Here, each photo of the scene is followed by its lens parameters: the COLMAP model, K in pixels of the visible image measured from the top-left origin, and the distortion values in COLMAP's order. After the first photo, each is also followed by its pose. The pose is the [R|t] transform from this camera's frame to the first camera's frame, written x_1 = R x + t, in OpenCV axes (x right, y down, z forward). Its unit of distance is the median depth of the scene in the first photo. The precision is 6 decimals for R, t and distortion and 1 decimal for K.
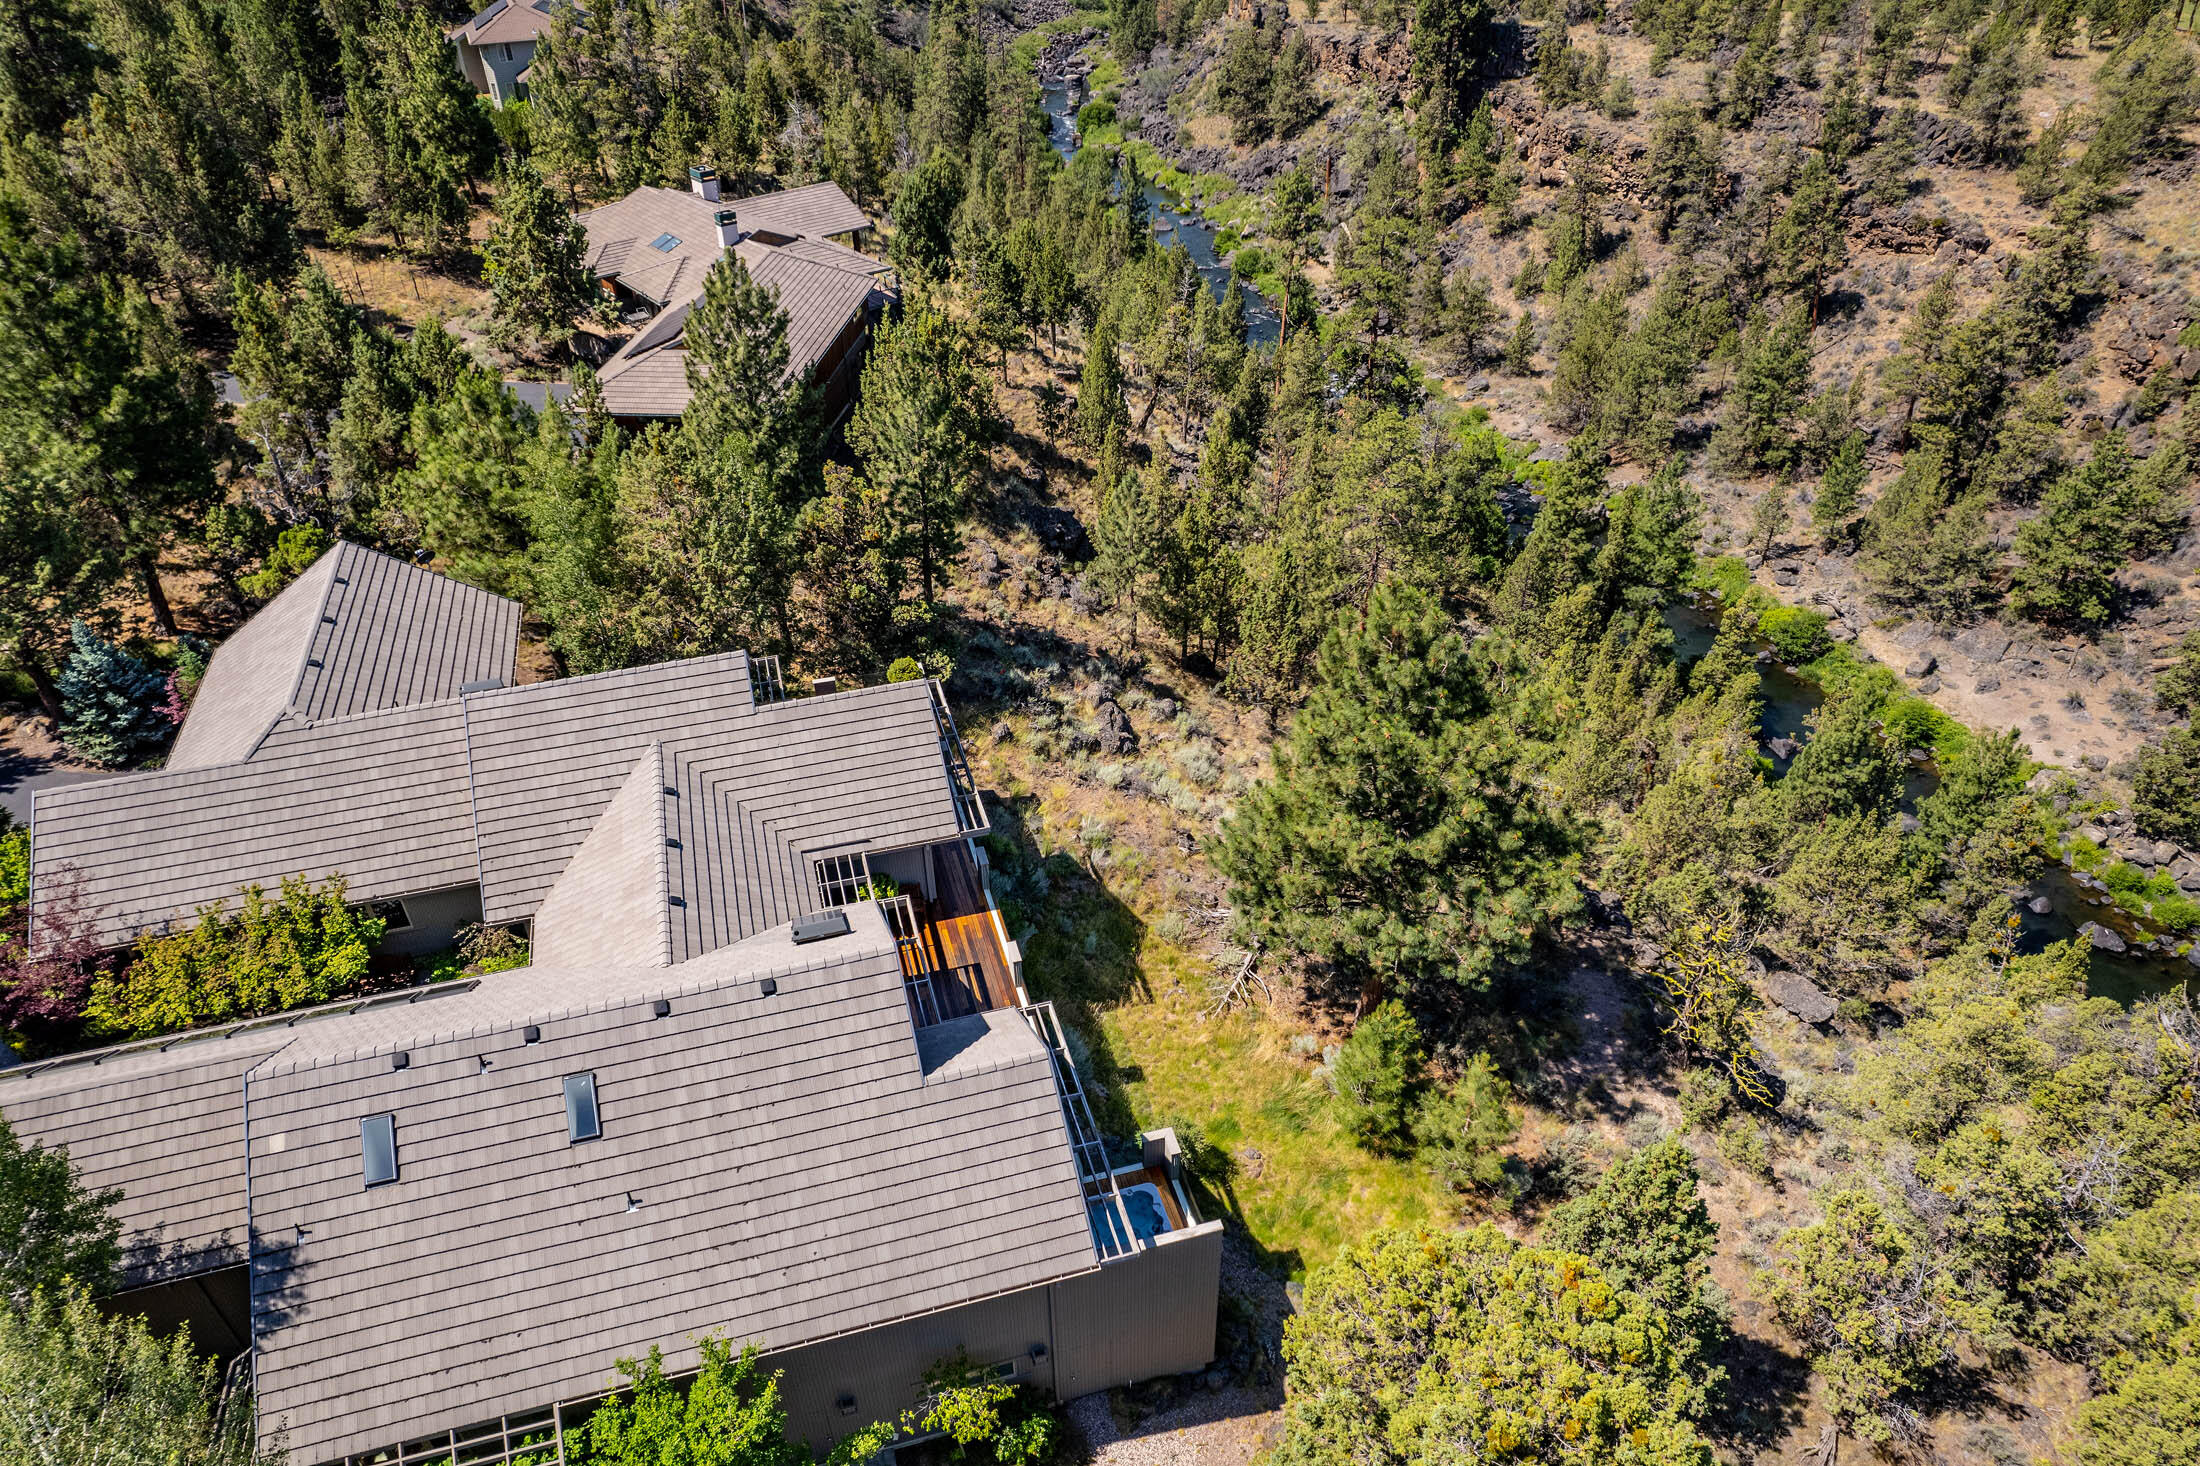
lens RADIAL K [[1408.2, 0, 1100.0], [0, 1408.2, 733.0], [0, 0, 1]] dist [-0.073835, 0.069001]
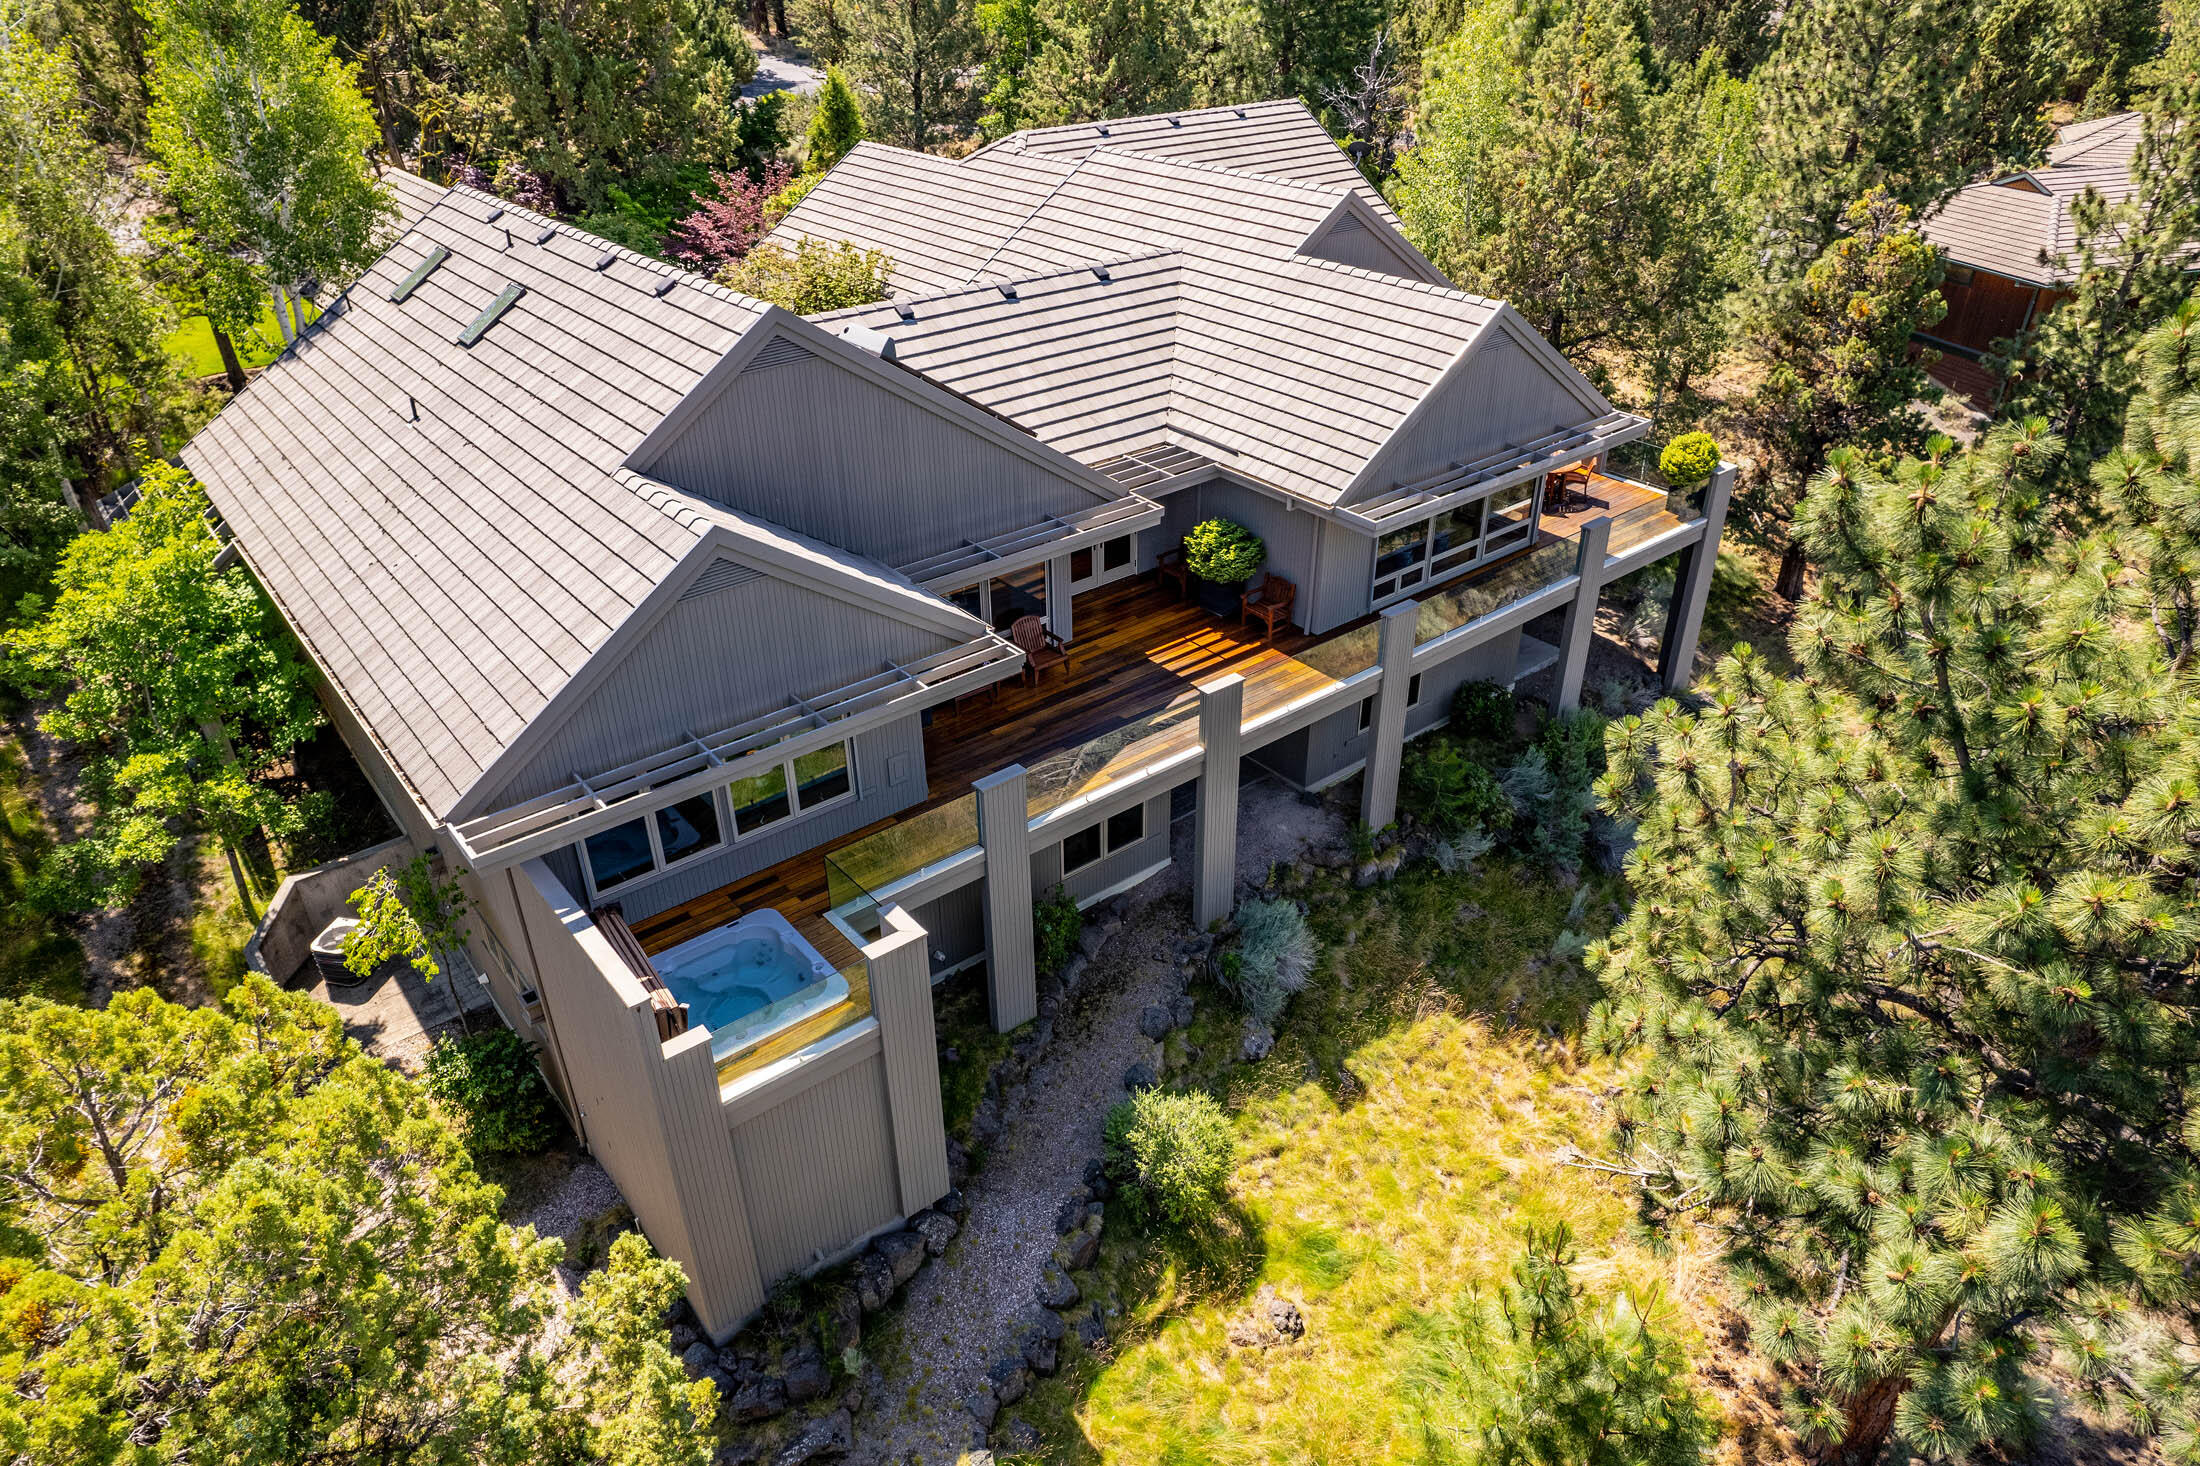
lens RADIAL K [[1394.6, 0, 1100.0], [0, 1394.6, 733.0], [0, 0, 1]] dist [-0.070812, 0.074871]
pose [[0.398737, 0.483058, -0.779528, 0.088865], [-0.527636, 0.816082, 0.235818, 0.015594], [0.750073, 0.317278, 0.580281, 0.153679]]
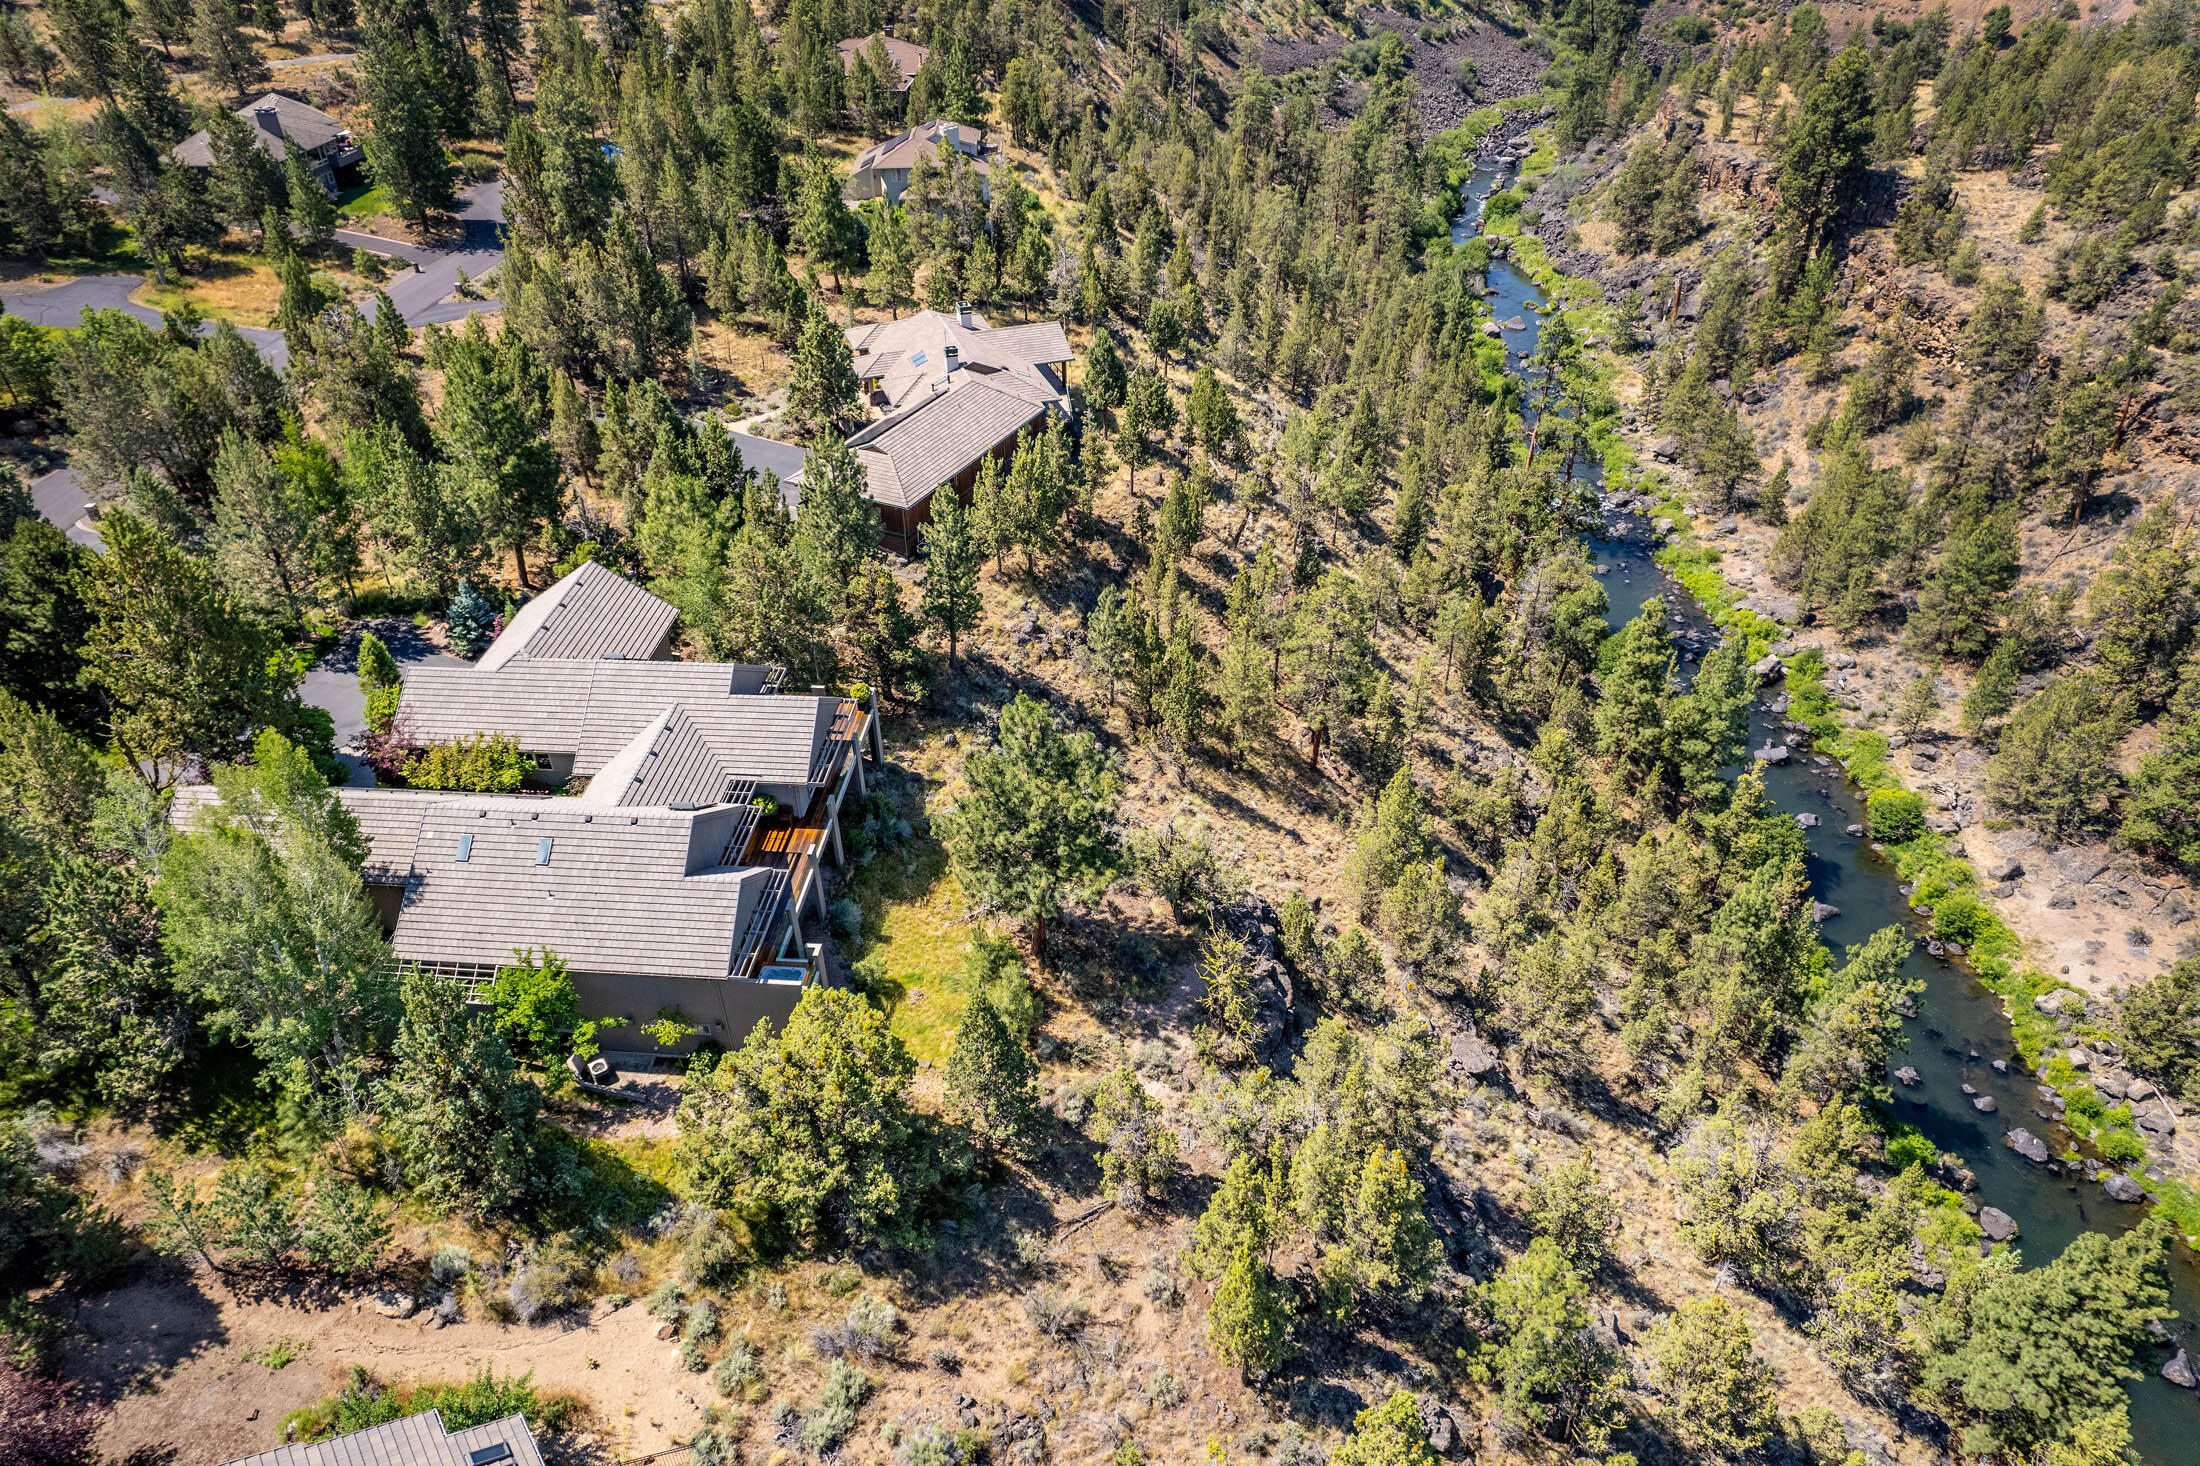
lens RADIAL K [[1394.6, 0, 1100.0], [0, 1394.6, 733.0], [0, 0, 1]] dist [-0.070812, 0.074871]
pose [[0.937859, 0.203111, -0.281365, 0.190058], [-0.205176, 0.978468, 0.022433, -0.028176], [0.279863, 0.036691, 0.959338, -0.163232]]
